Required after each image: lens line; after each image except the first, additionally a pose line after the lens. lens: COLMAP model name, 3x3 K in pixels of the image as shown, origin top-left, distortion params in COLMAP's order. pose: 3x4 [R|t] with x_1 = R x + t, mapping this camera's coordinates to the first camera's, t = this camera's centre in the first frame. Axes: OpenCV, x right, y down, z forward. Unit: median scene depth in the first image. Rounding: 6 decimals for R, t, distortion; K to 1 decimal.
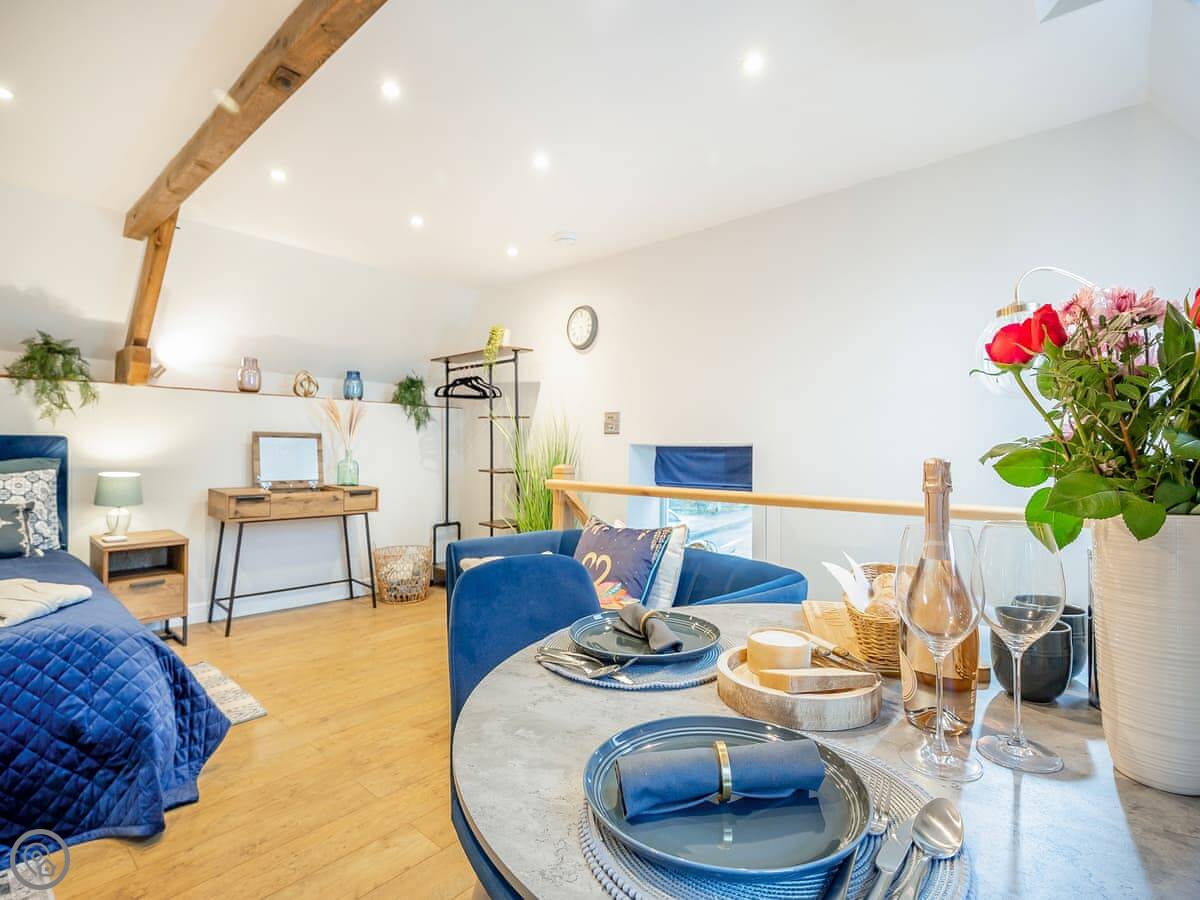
lens RADIAL K [[596.0, 0, 594.1], [0, 596.0, 451.9], [0, 0, 1]] dist [-0.002054, 0.001425]
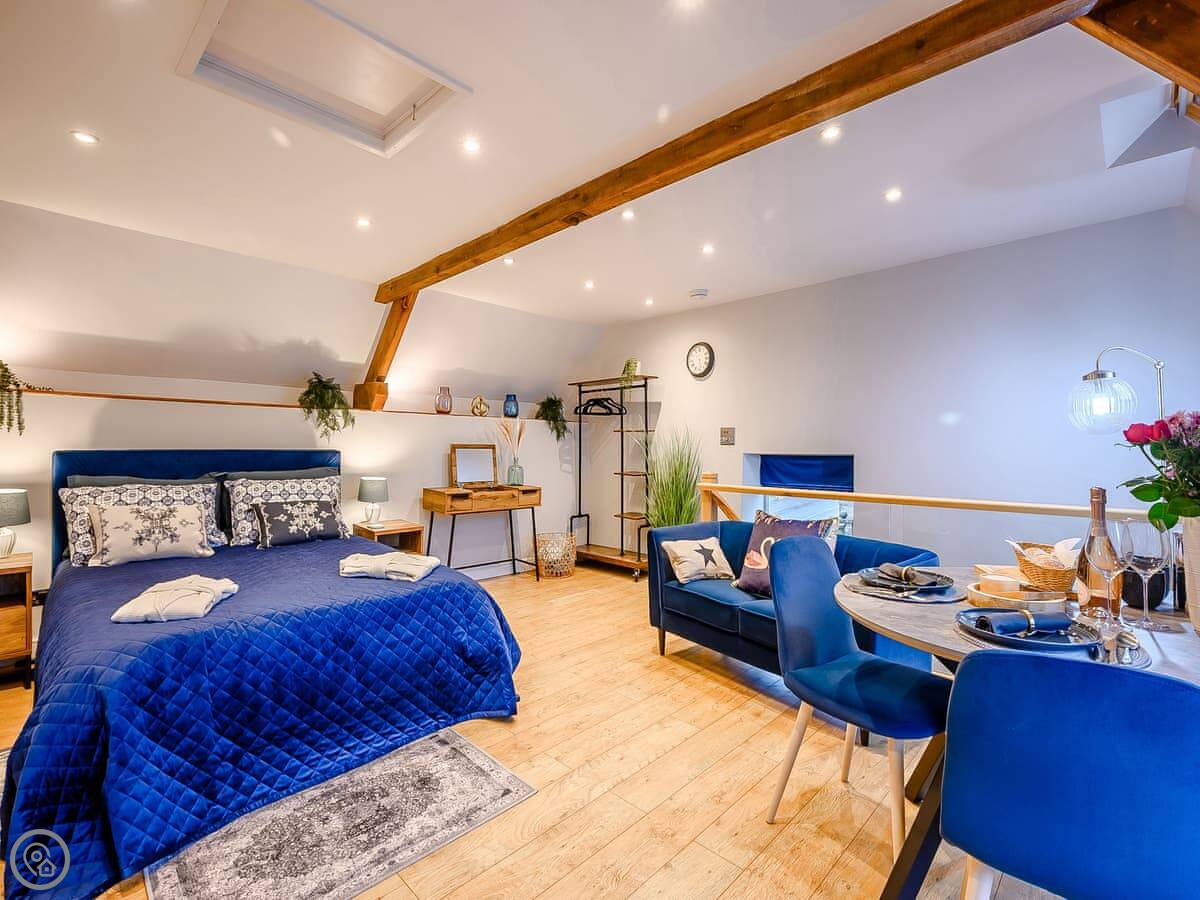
lens RADIAL K [[549.6, 0, 595.8], [0, 549.6, 450.4], [0, 0, 1]] dist [0.000585, -0.000463]
pose [[0.998578, -0.001997, -0.053278, -0.220361], [0.002114, 0.999995, 0.002148, -0.025779], [0.053273, -0.002257, 0.998577, -0.205507]]
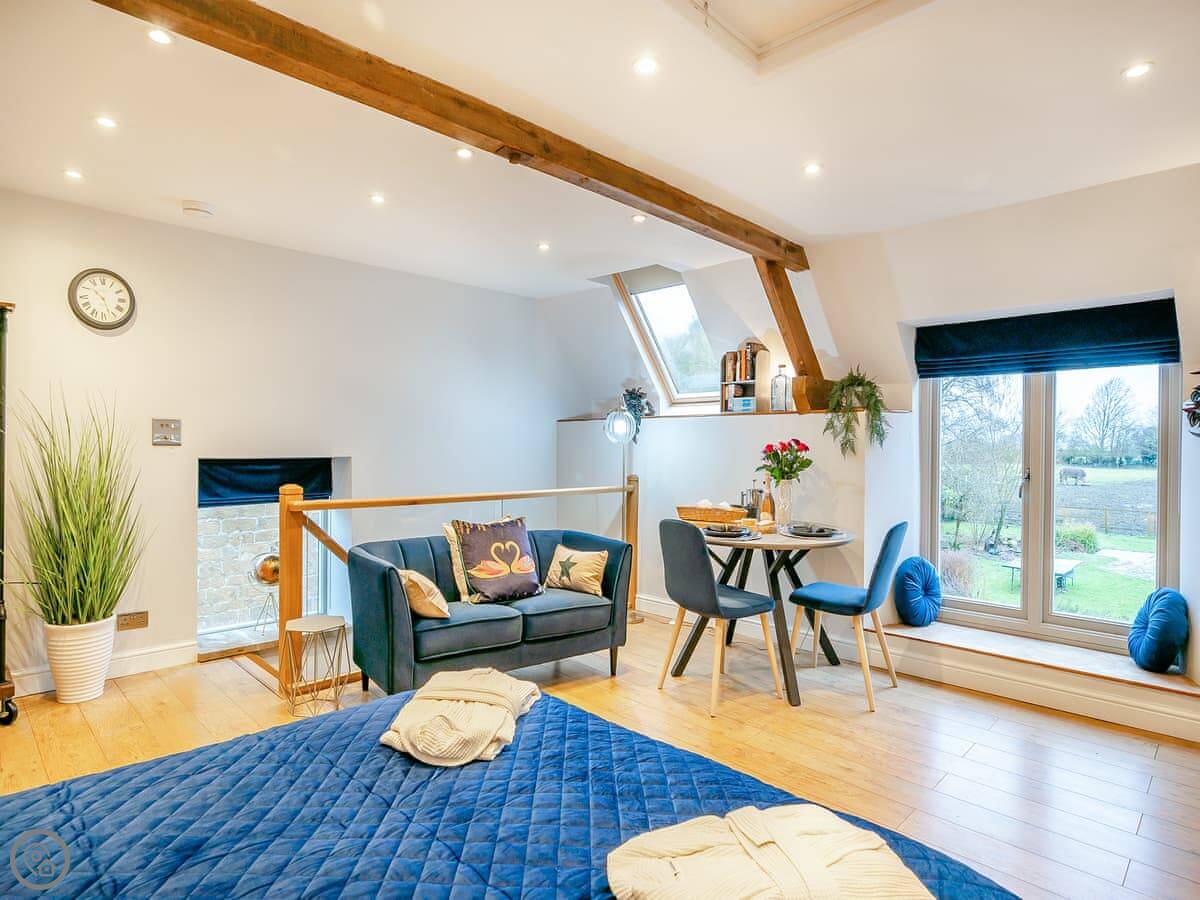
lens RADIAL K [[652.5, 0, 604.3], [0, 652.5, 453.3], [0, 0, 1]] dist [-0.006938, 0.000820]
pose [[0.054999, -0.015587, 0.998365, -0.975251], [-0.004974, 0.999861, 0.015885, -0.043640], [-0.998474, -0.005839, 0.054914, 0.424915]]
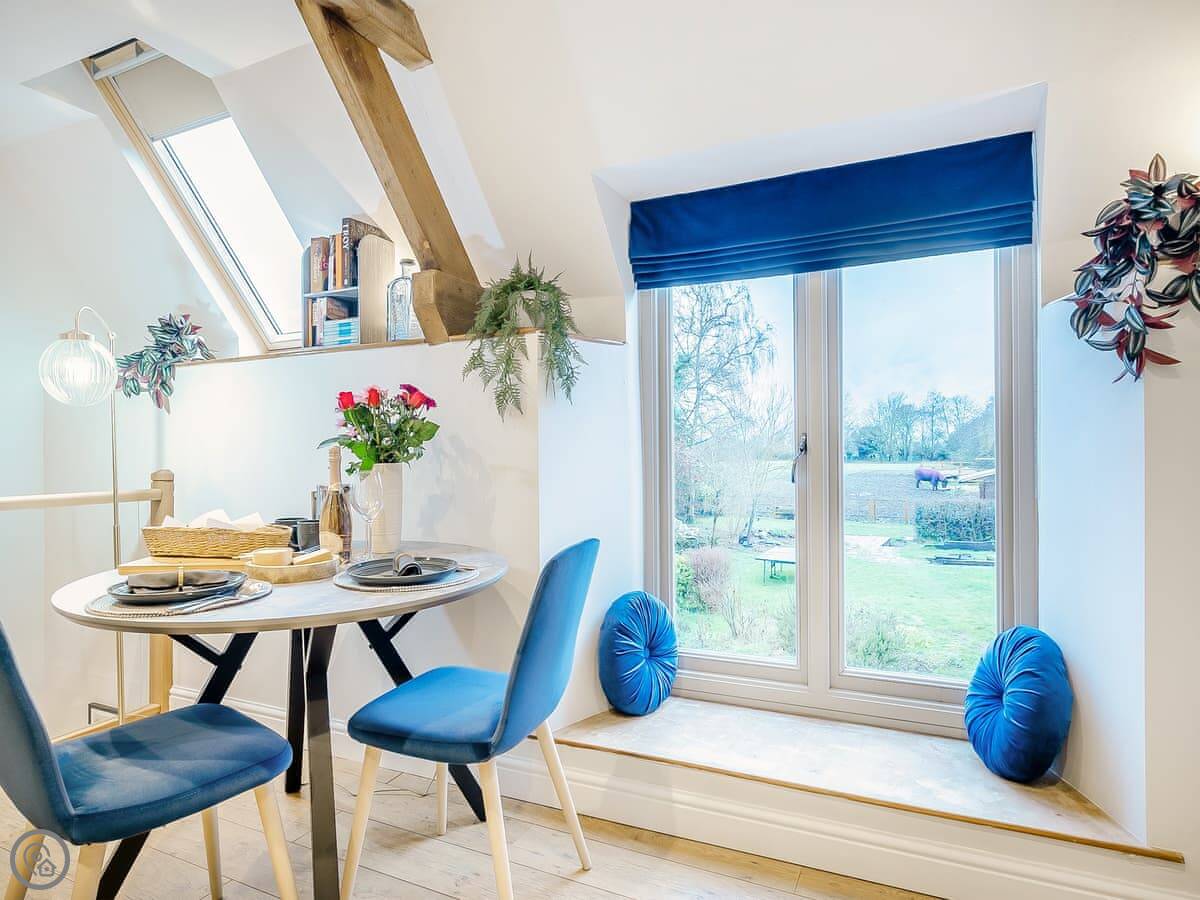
lens RADIAL K [[719.7, 0, 587.9], [0, 719.7, 459.3], [0, 0, 1]] dist [-0.002986, 0.000883]
pose [[-0.266798, -0.016544, 0.963610, -0.491077], [0.018081, 0.999591, 0.022168, 0.002583], [-0.963583, 0.023337, -0.266390, 0.176048]]
